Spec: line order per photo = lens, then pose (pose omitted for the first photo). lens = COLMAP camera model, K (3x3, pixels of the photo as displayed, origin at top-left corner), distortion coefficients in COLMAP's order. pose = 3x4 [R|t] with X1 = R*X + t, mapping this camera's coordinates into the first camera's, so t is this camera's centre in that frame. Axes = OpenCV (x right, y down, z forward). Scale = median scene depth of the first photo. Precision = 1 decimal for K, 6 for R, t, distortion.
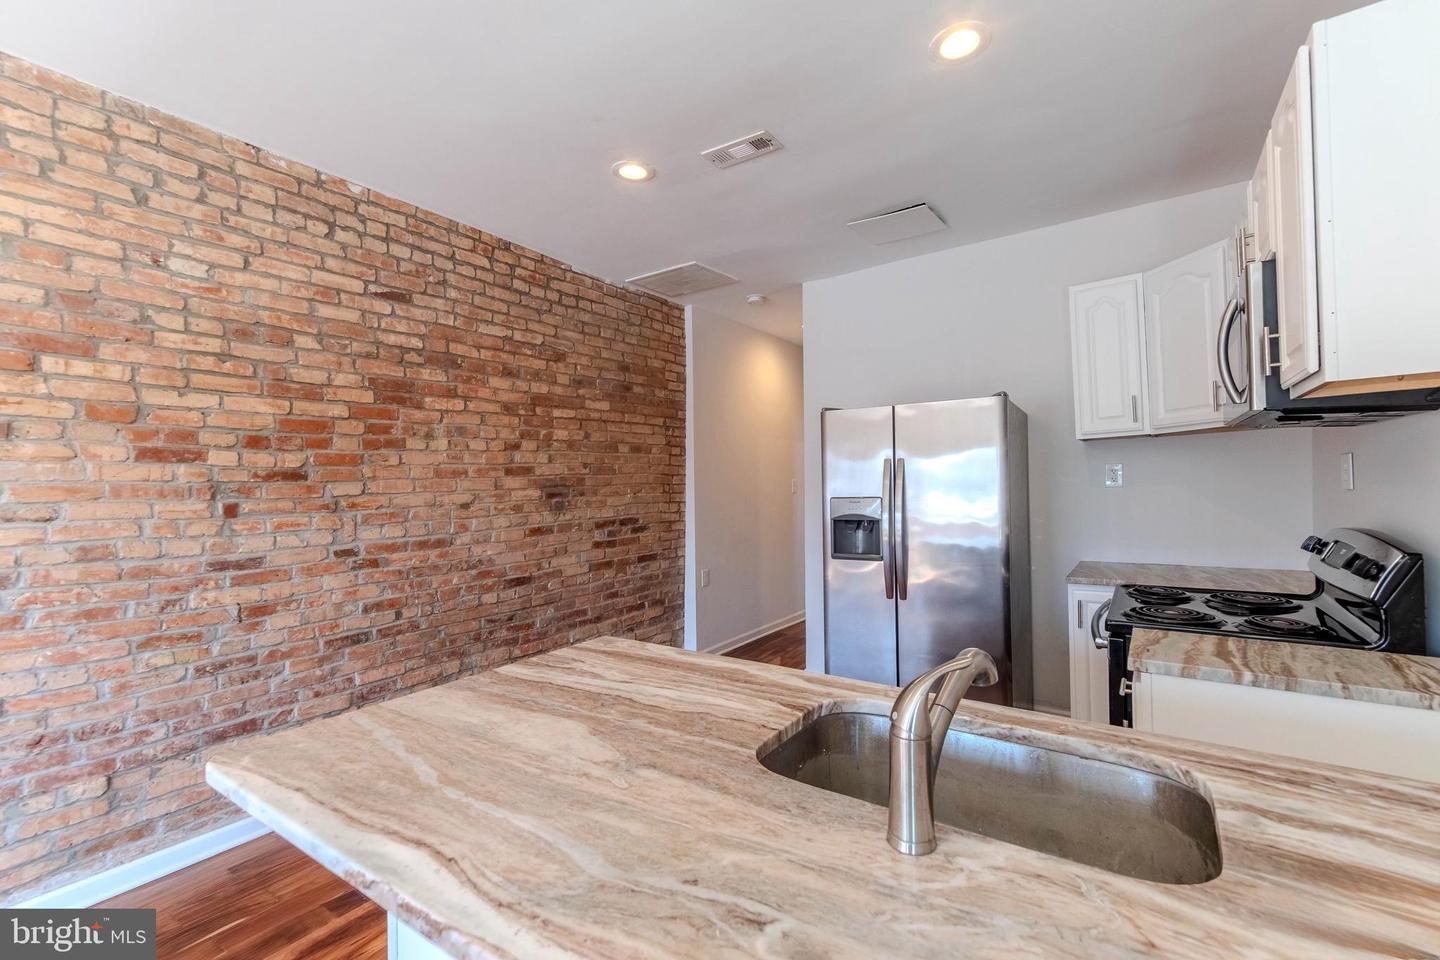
lens RADIAL K [[625.0, 0, 722.1], [0, 625.0, 483.9], [0, 0, 1]] dist [0.009199, -0.000058]
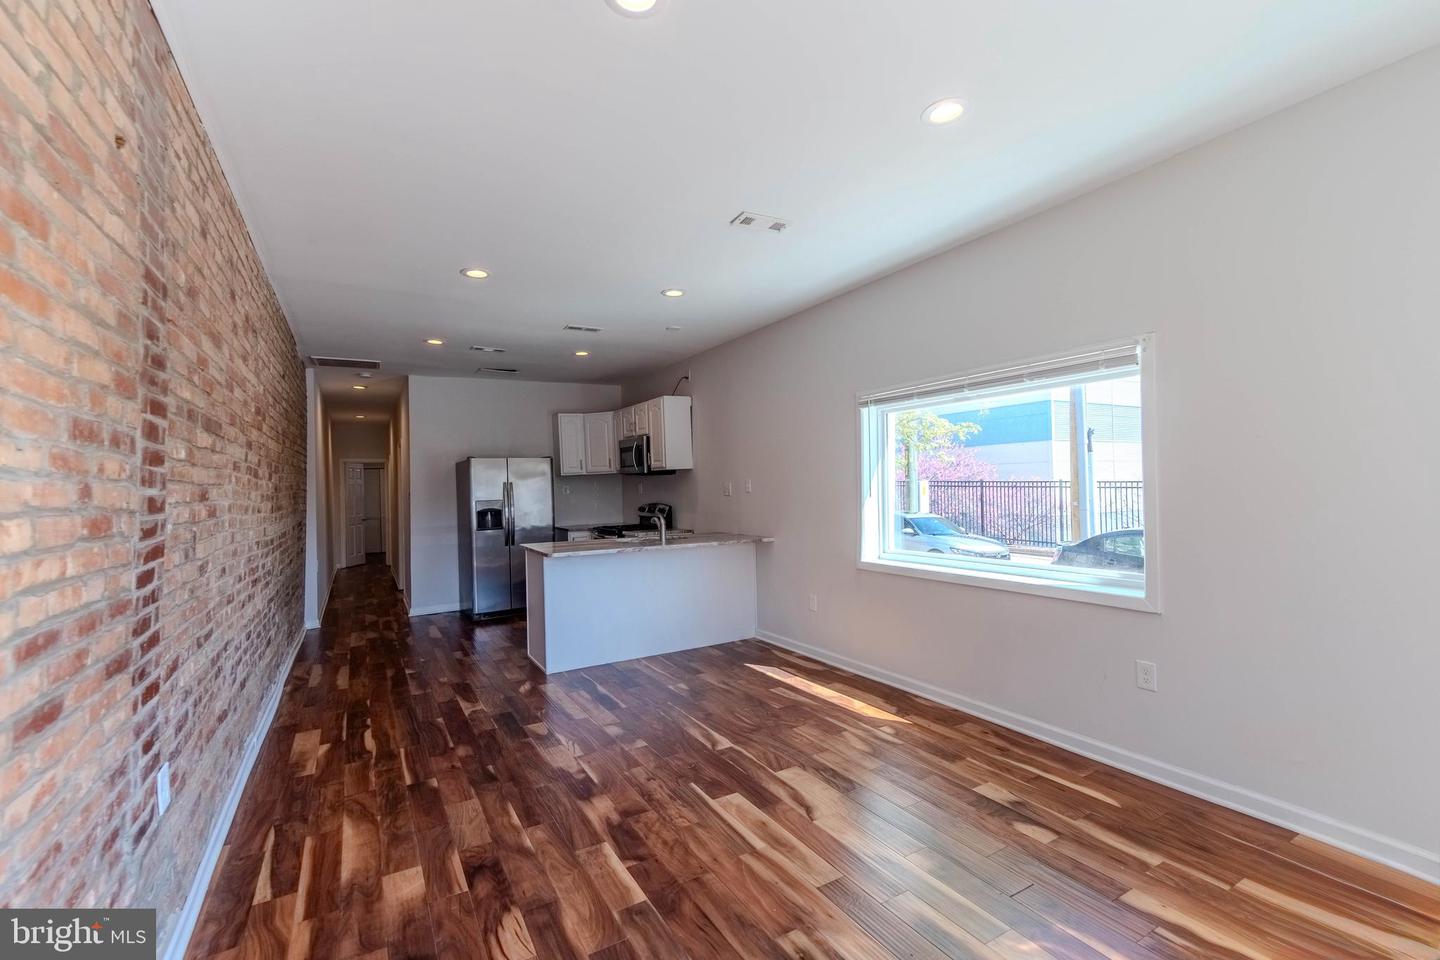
lens RADIAL K [[625.0, 0, 722.1], [0, 625.0, 483.9], [0, 0, 1]] dist [0.009199, -0.000058]
pose [[0.435762, 0.010190, 0.900004, -1.514683], [0.018565, 0.999621, -0.020307, 0.026096], [-0.899870, 0.025558, 0.435408, -0.701048]]
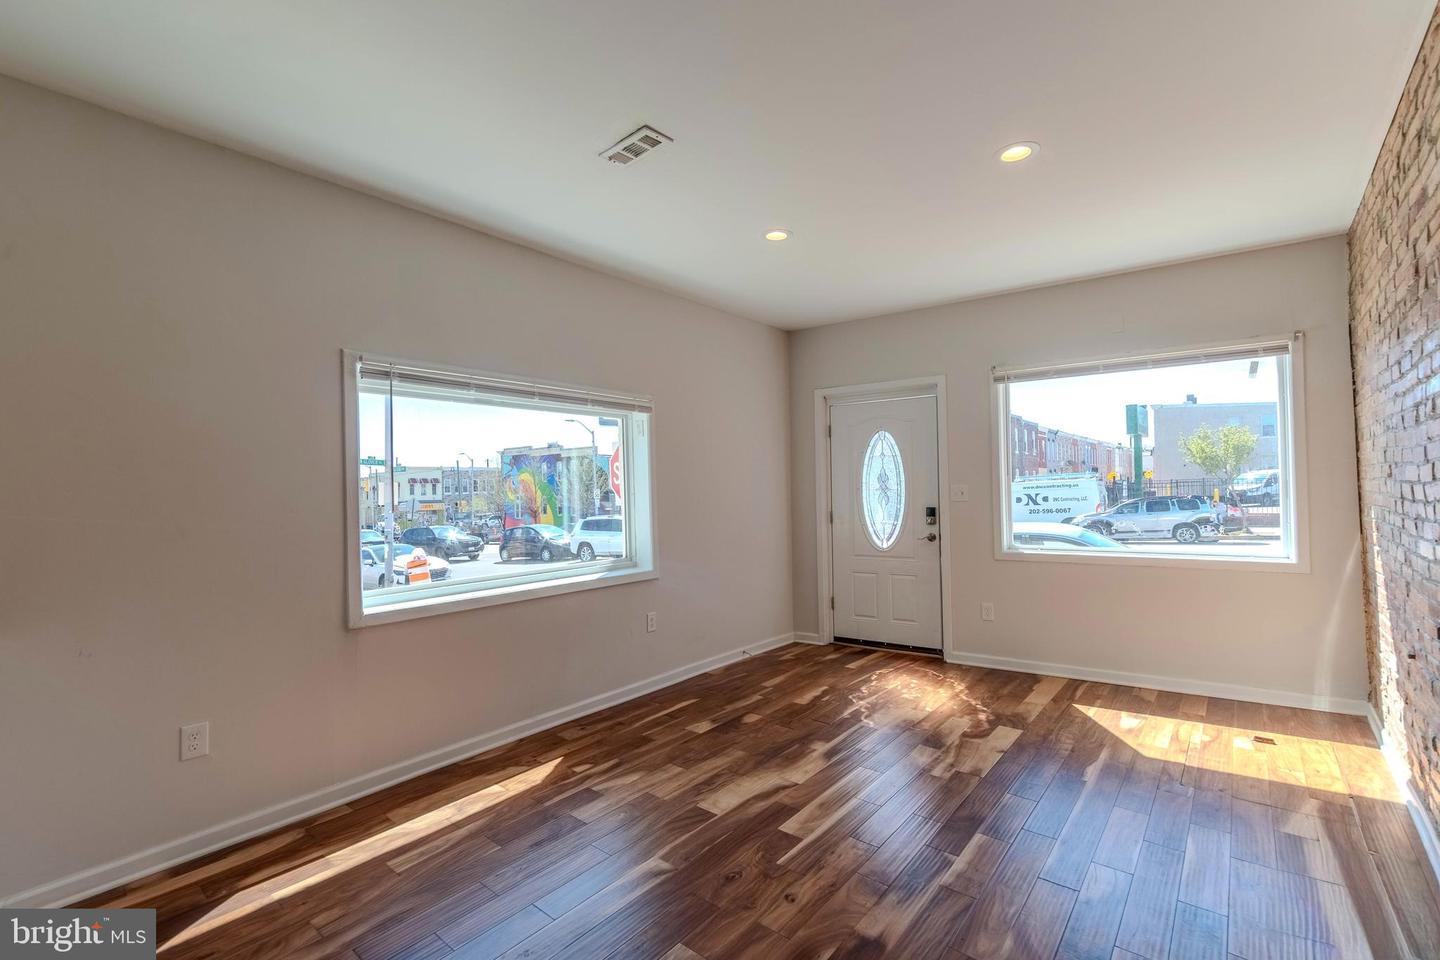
lens RADIAL K [[625.0, 0, 722.1], [0, 625.0, 483.9], [0, 0, 1]] dist [0.009199, -0.000058]
pose [[-0.994381, 0.035362, 0.099778, -0.646413], [0.034717, 0.999364, -0.008195, 0.012439], [-0.100004, -0.004685, -0.994976, 0.596496]]
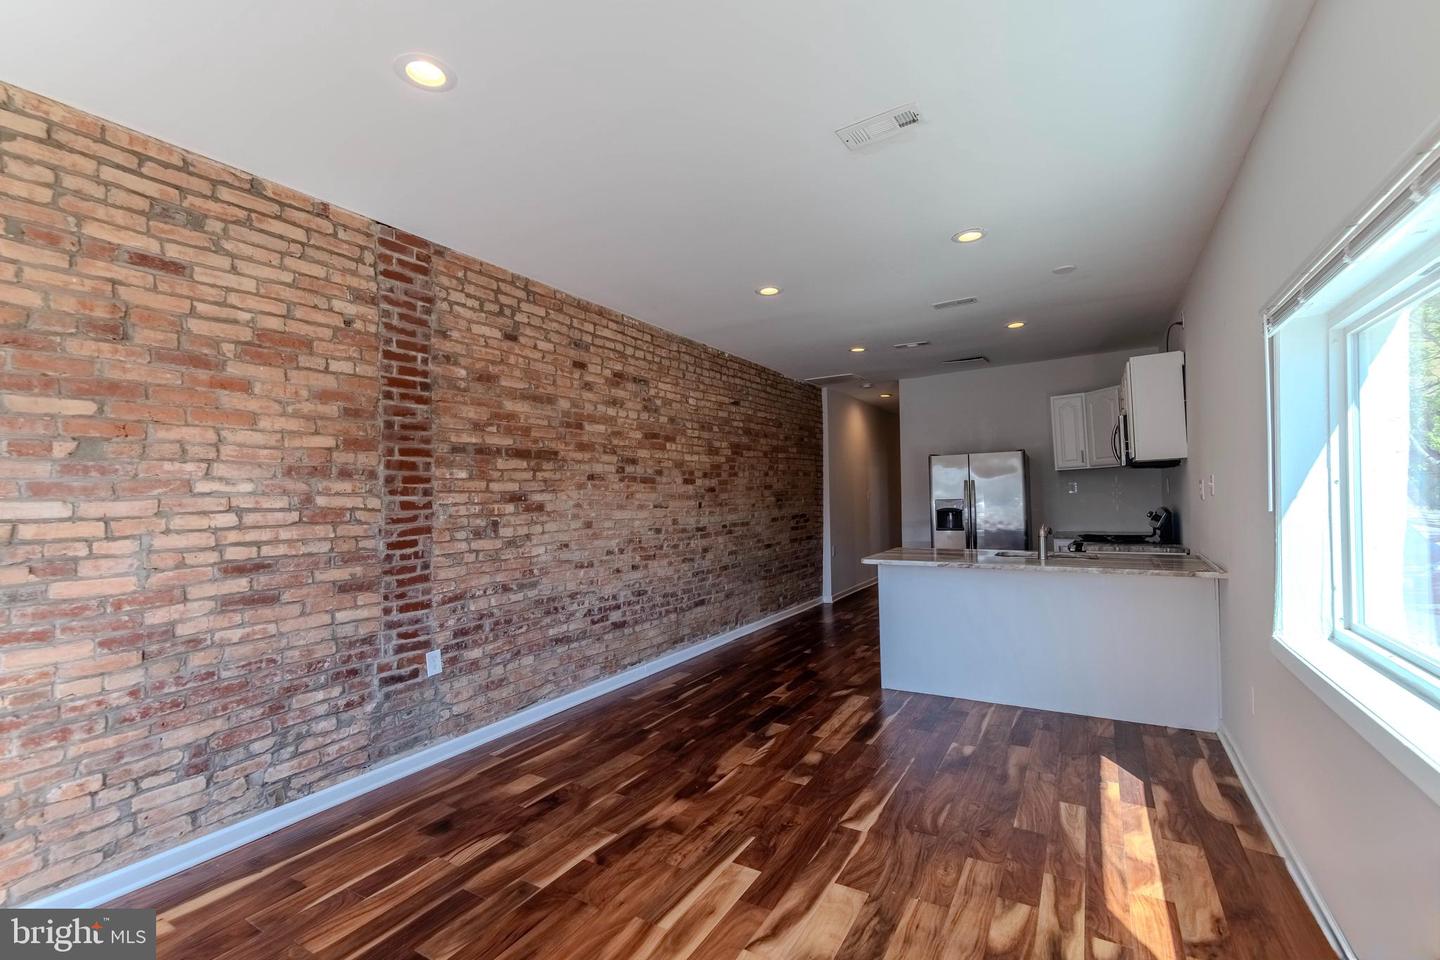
lens RADIAL K [[625.0, 0, 722.1], [0, 625.0, 483.9], [0, 0, 1]] dist [0.009199, -0.000058]
pose [[0.998345, -0.004240, 0.057350, -0.711621], [0.005548, 0.999727, -0.022678, 0.014507], [-0.057238, 0.022959, 0.998097, -1.086288]]
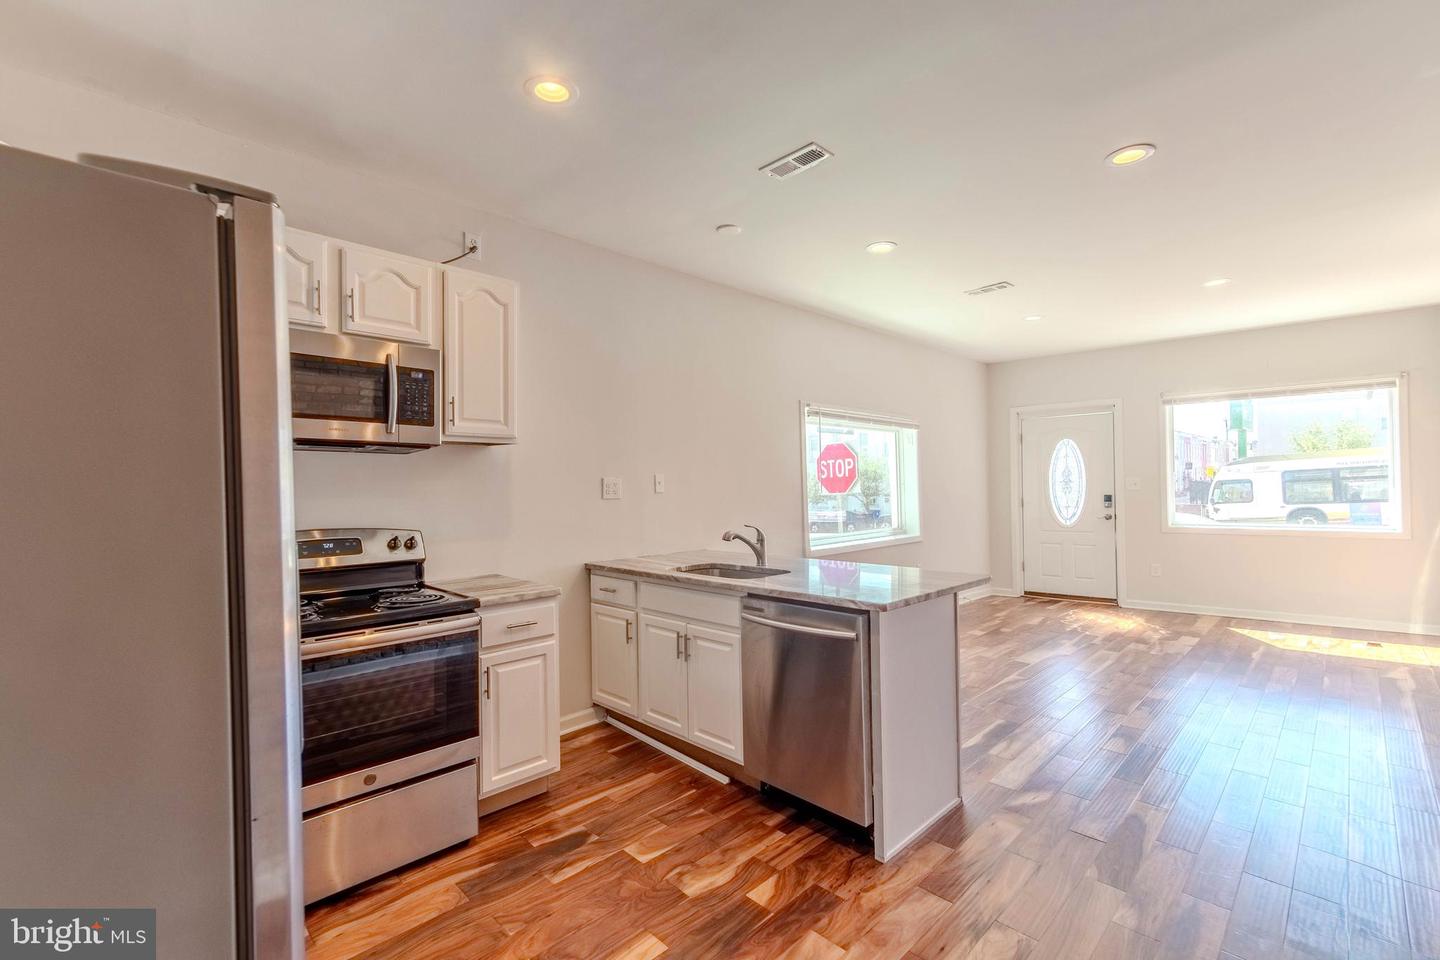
lens RADIAL K [[625.0, 0, 722.1], [0, 625.0, 483.9], [0, 0, 1]] dist [0.009199, -0.000058]
pose [[-0.979958, 0.032252, 0.196576, -0.082702], [0.032114, 0.999477, -0.003889, 0.004313], [-0.196599, 0.002502, -0.980481, 1.426585]]
